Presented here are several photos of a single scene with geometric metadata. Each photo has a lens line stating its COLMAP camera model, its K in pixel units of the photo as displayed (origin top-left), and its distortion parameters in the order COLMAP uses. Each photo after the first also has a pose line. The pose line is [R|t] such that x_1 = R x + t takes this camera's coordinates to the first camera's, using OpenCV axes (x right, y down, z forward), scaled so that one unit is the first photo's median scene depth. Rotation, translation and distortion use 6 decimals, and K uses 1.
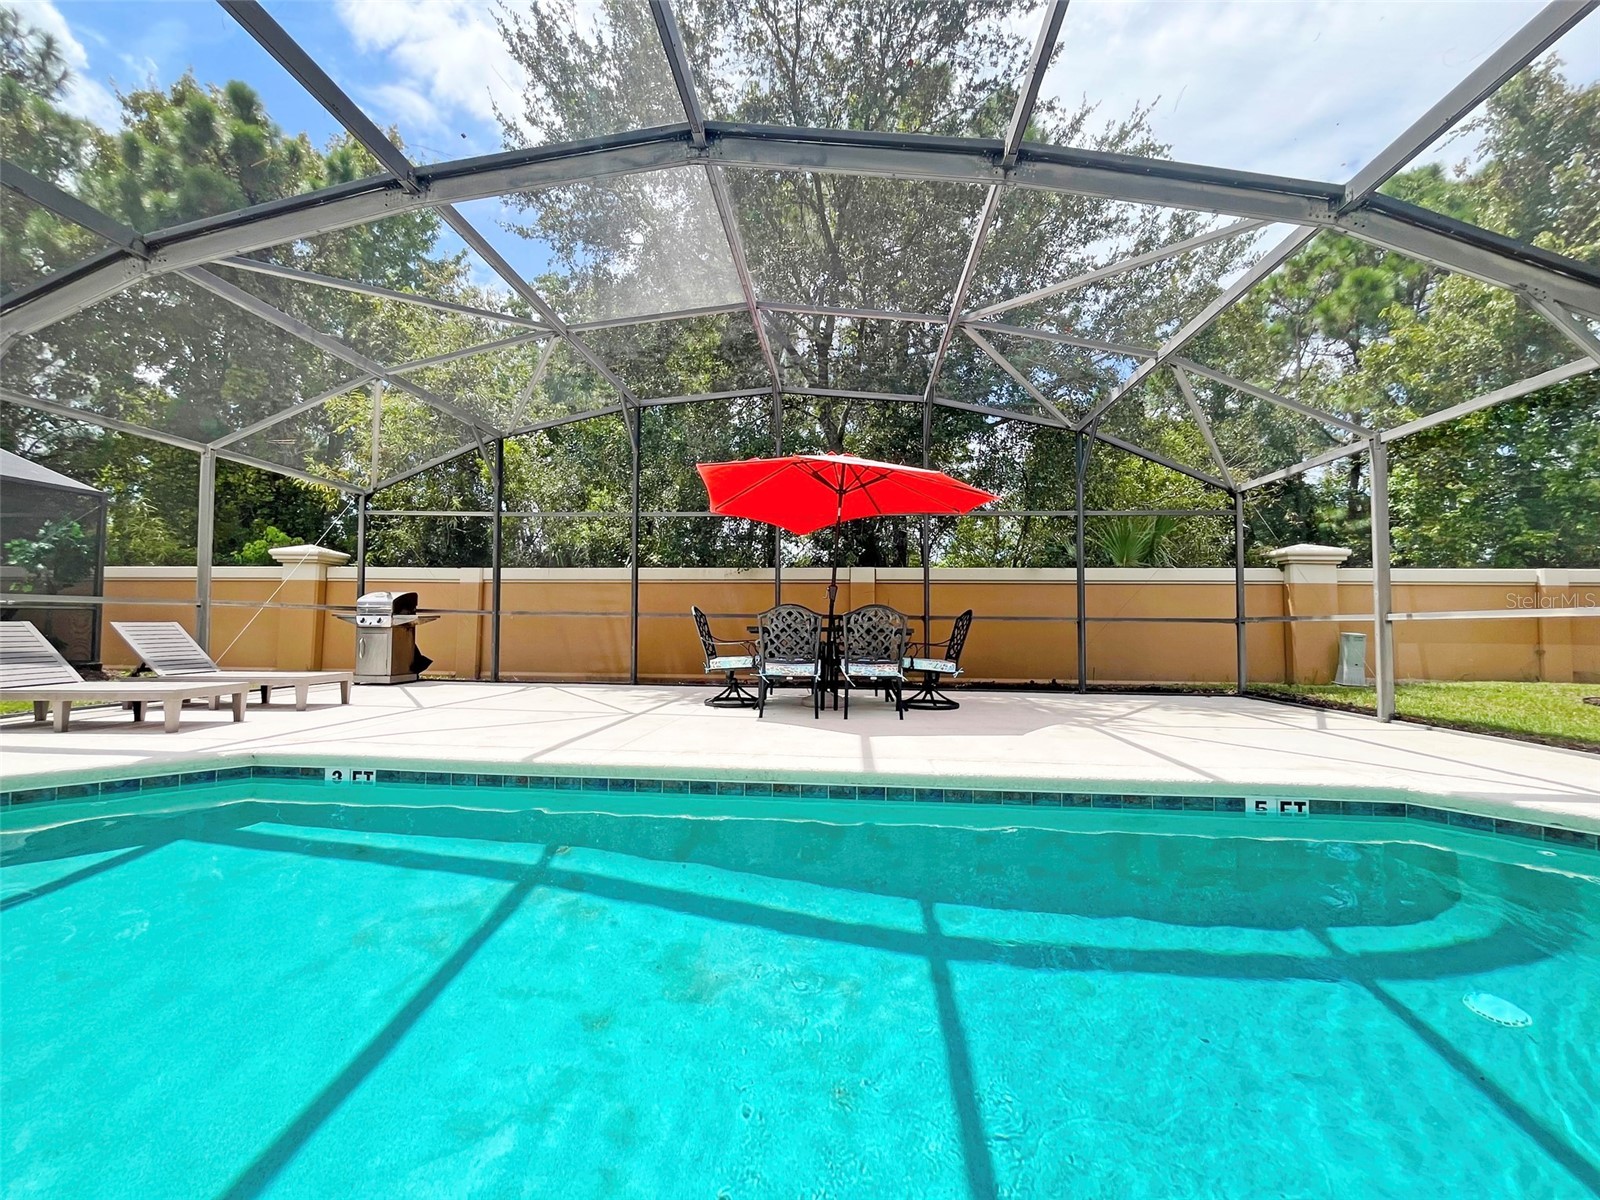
lens RADIAL K [[642.2, 0, 796.9], [0, 642.2, 594.6], [0, 0, 1]] dist [-0.002519, 0.000024]
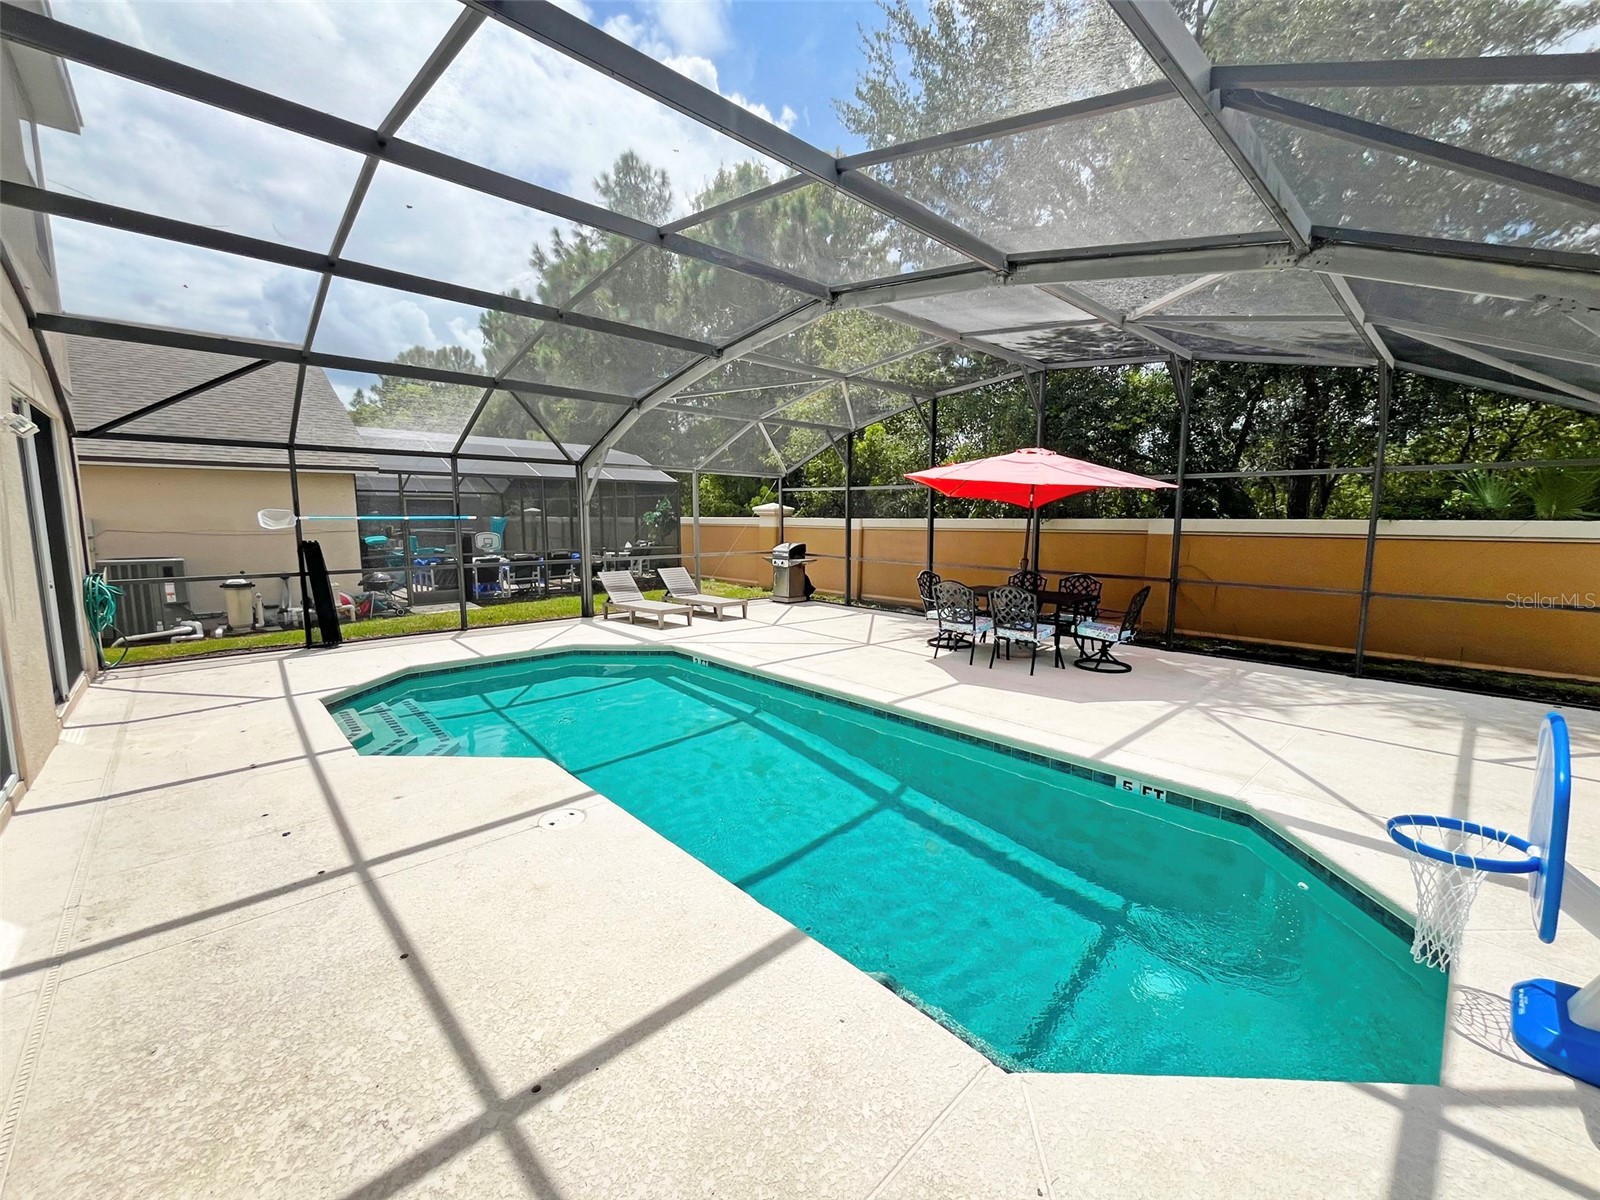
lens RADIAL K [[633.7, 0, 808.2], [0, 633.7, 595.6], [0, 0, 1]] dist [0.000196, 0.000092]
pose [[0.752523, 0.074532, -0.654335, 0.543809], [0.029184, 0.988825, 0.146196, -0.134627], [0.657919, -0.129112, 0.741939, -0.173733]]
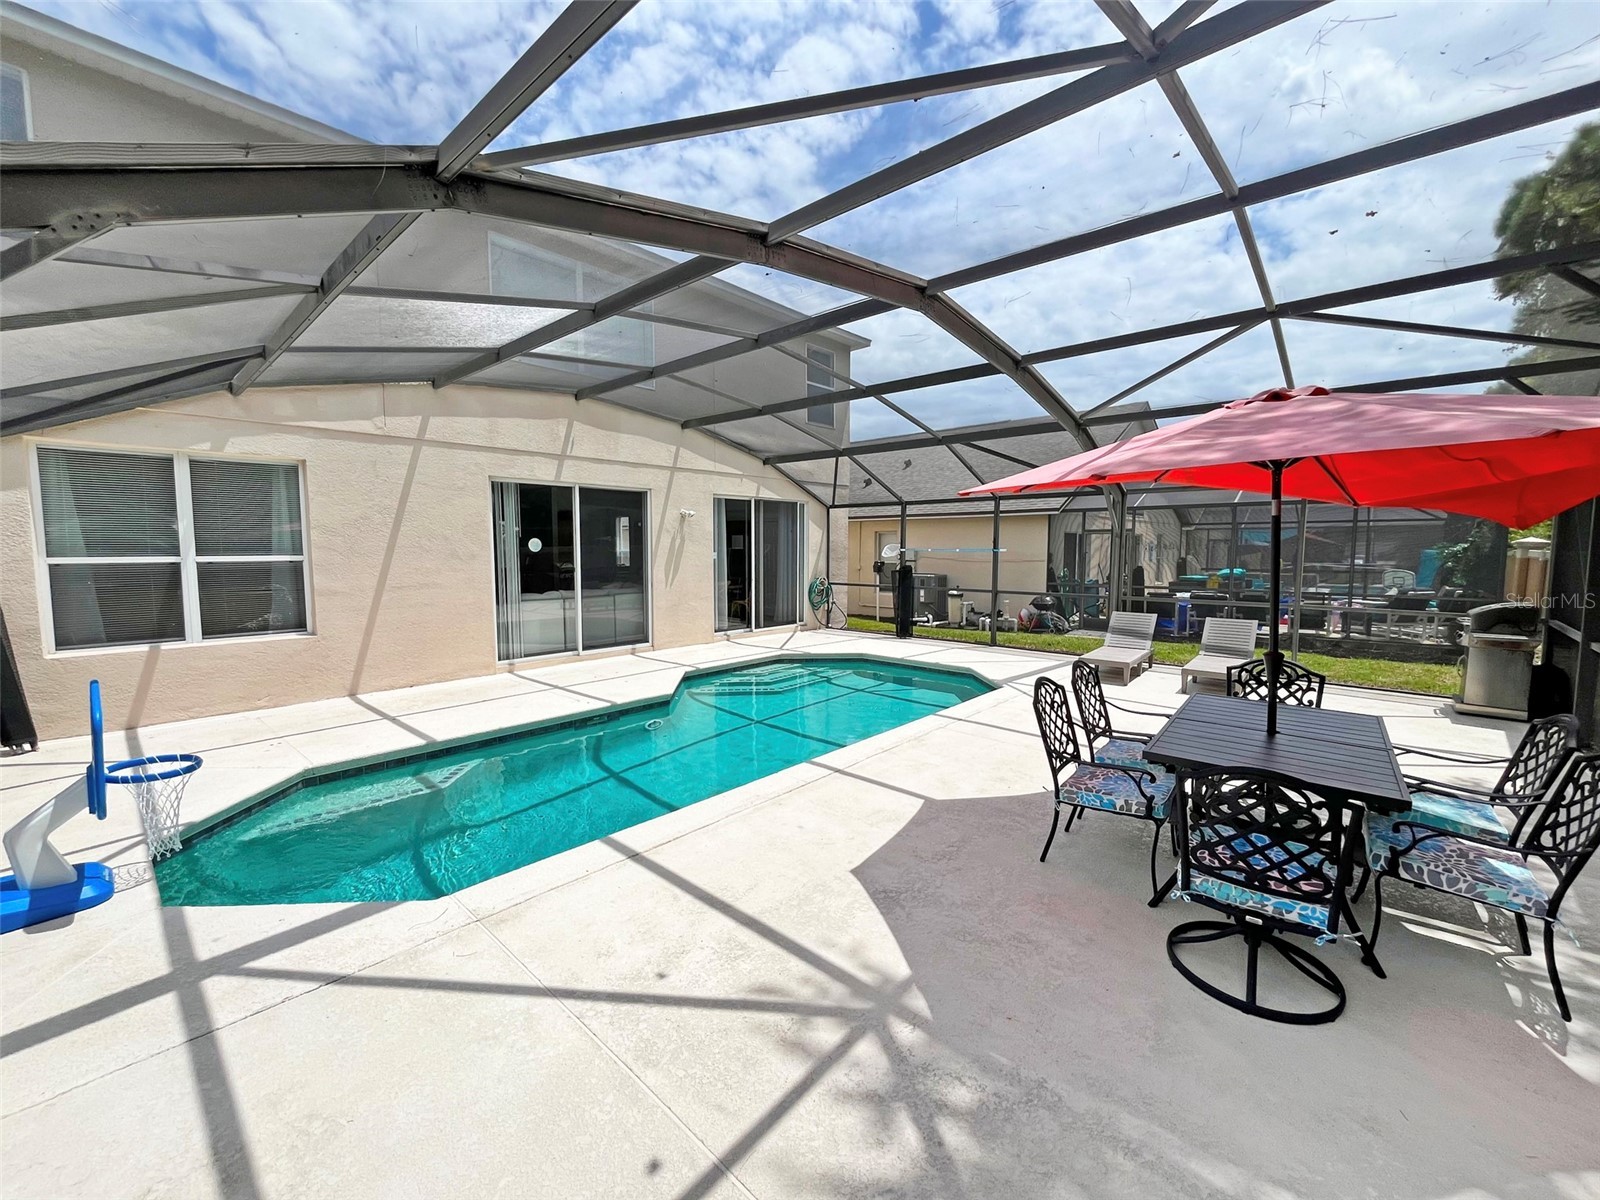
lens RADIAL K [[649.6, 0, 800.0], [0, 649.6, 600.0], [0, 0, 1]] dist [-0.003841, -0.000008]
pose [[-0.600351, 0.055625, -0.797800, 0.691772], [0.024718, 0.998392, 0.051011, -0.090323], [0.799354, 0.010905, -0.600761, 1.009759]]
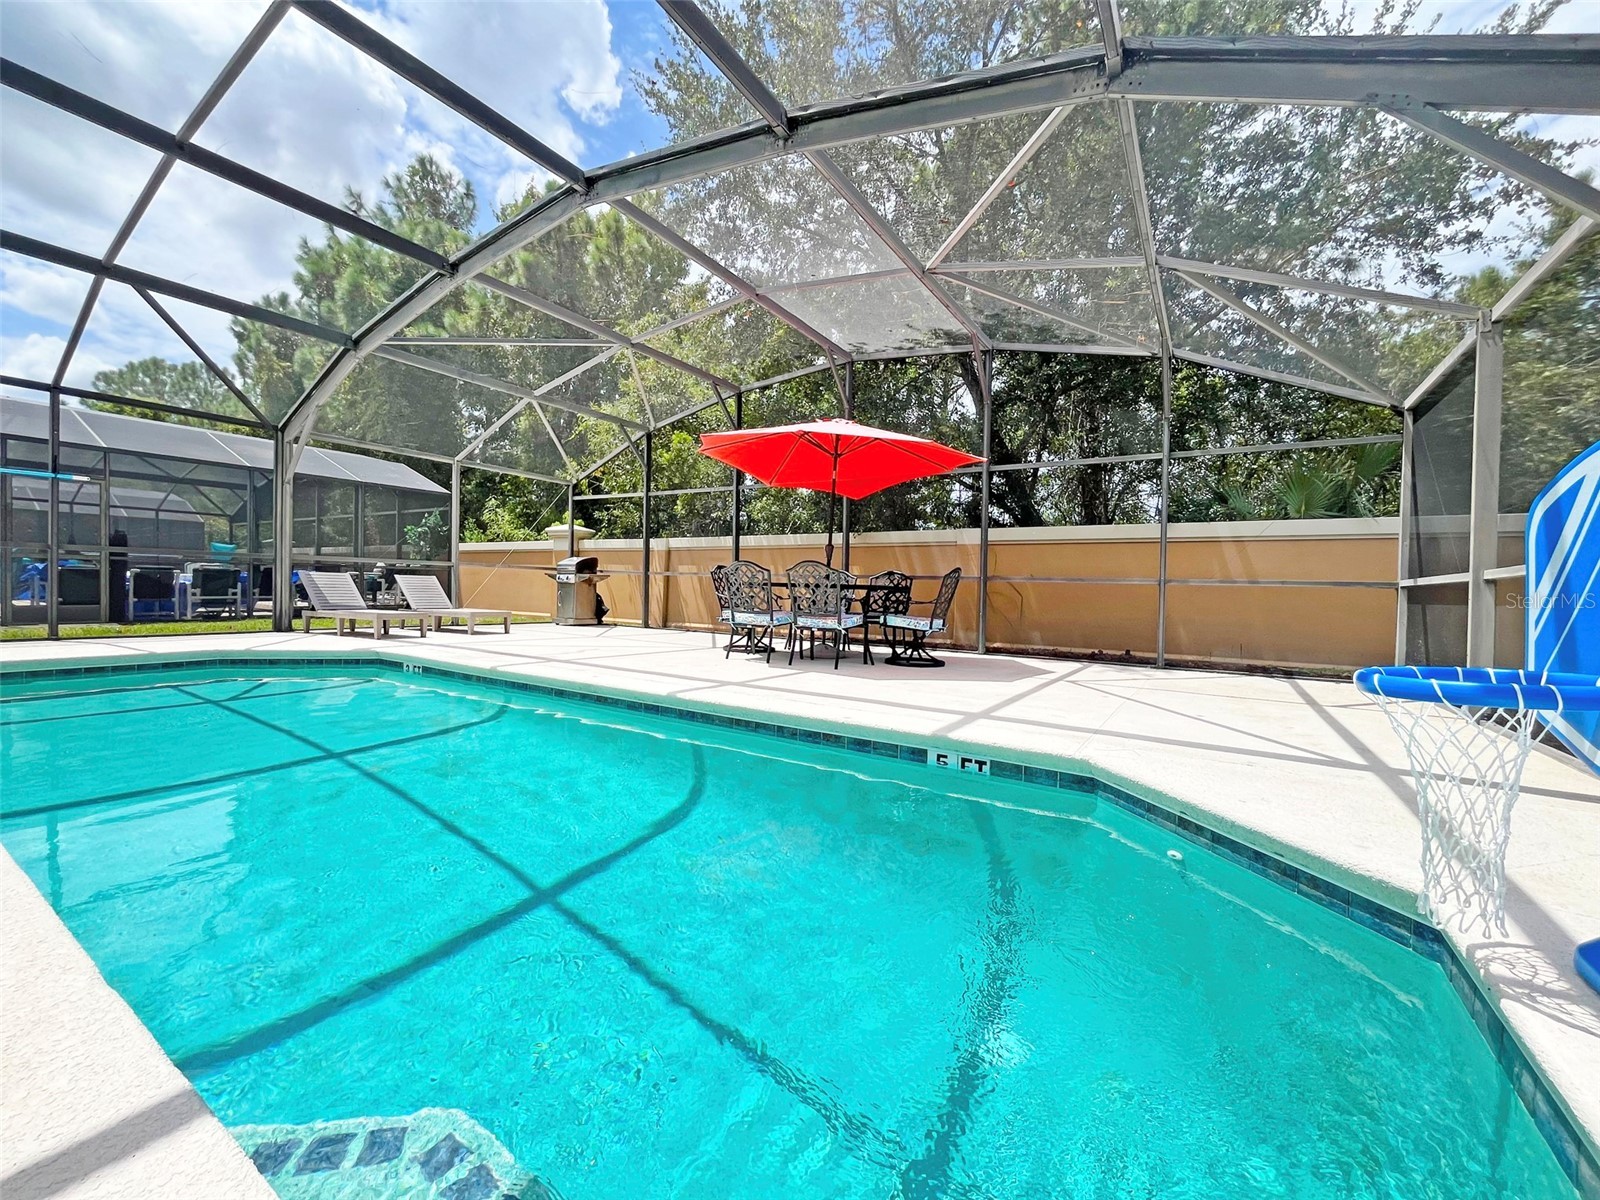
lens RADIAL K [[635.8, 0, 797.1], [0, 635.8, 594.1], [0, 0, 1]] dist [0.001000, 0.000034]
pose [[0.888022, 0.018971, -0.459409, 0.499430], [0.001398, 0.999032, 0.043957, 0.020304], [0.459799, -0.039677, 0.887136, 0.032807]]
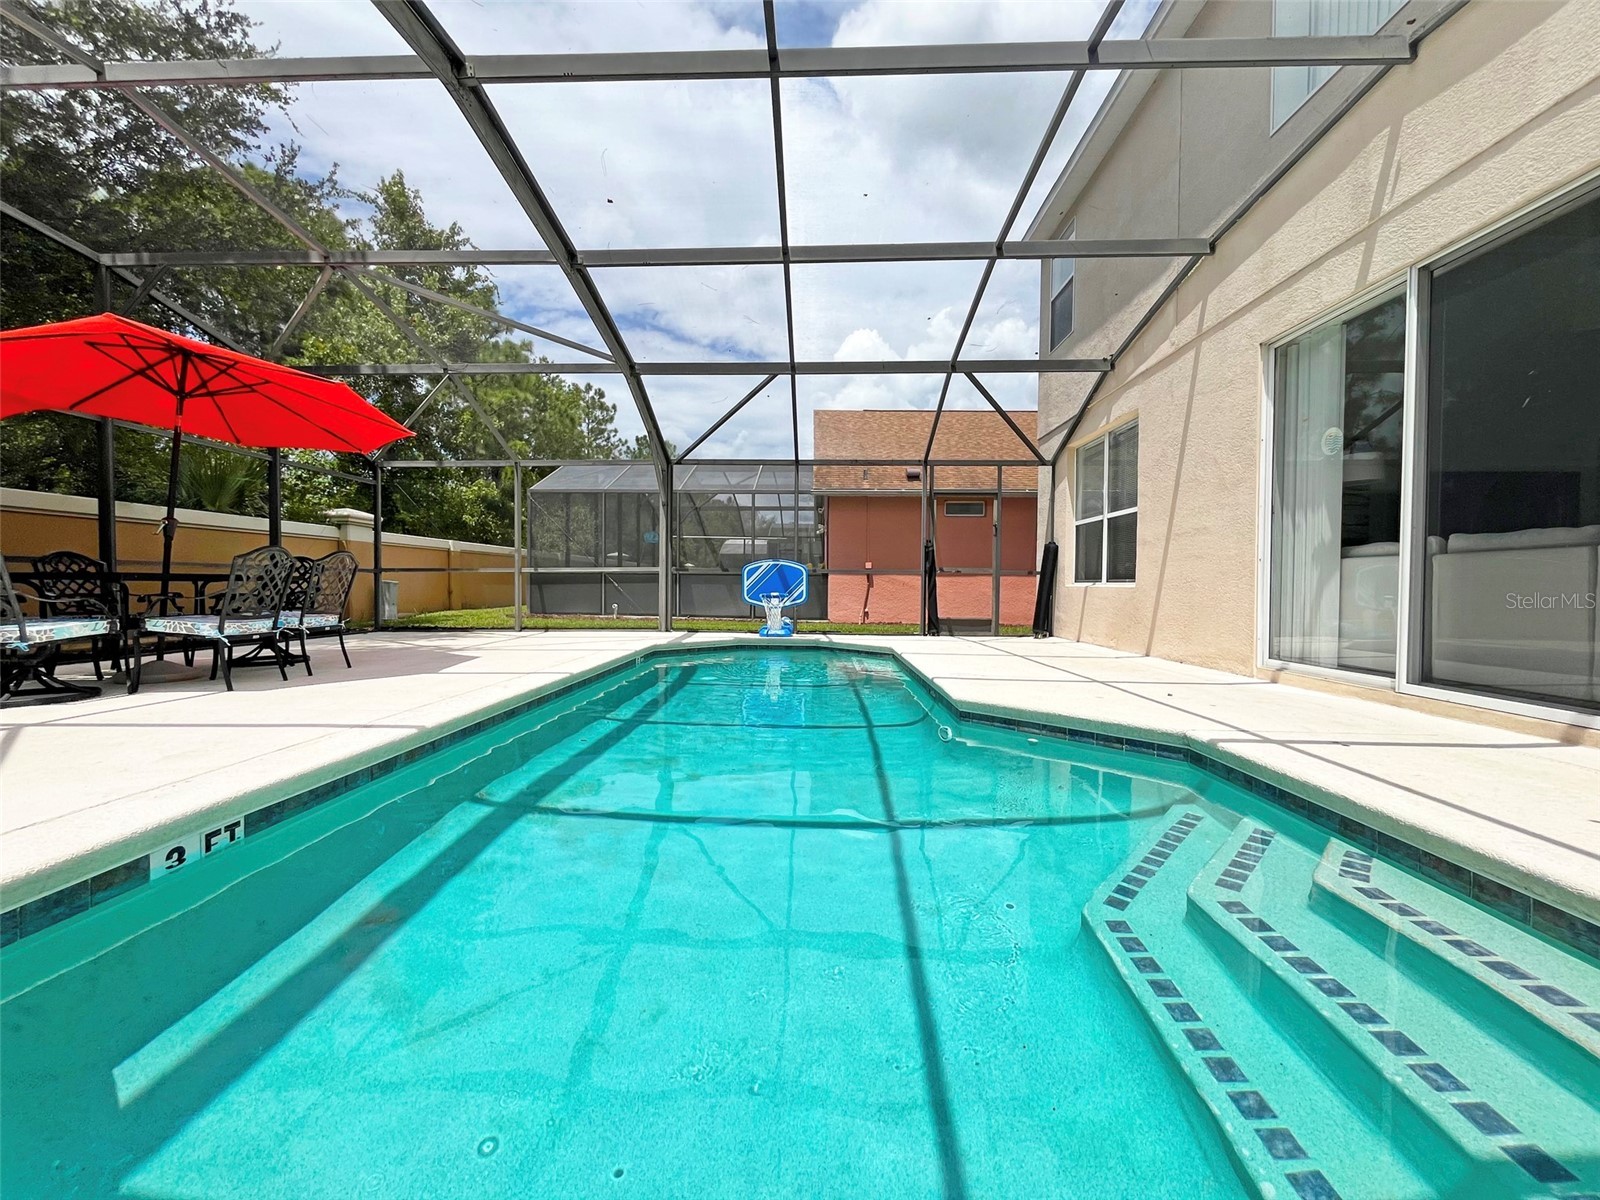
lens RADIAL K [[649.6, 0, 800.0], [0, 649.6, 600.0], [0, 0, 1]] dist [-0.003841, -0.000008]
pose [[-0.060932, -0.034064, 0.997561, -0.729592], [-0.048720, 0.998328, 0.031114, 0.022245], [-0.996952, -0.046705, -0.062489, 0.318951]]
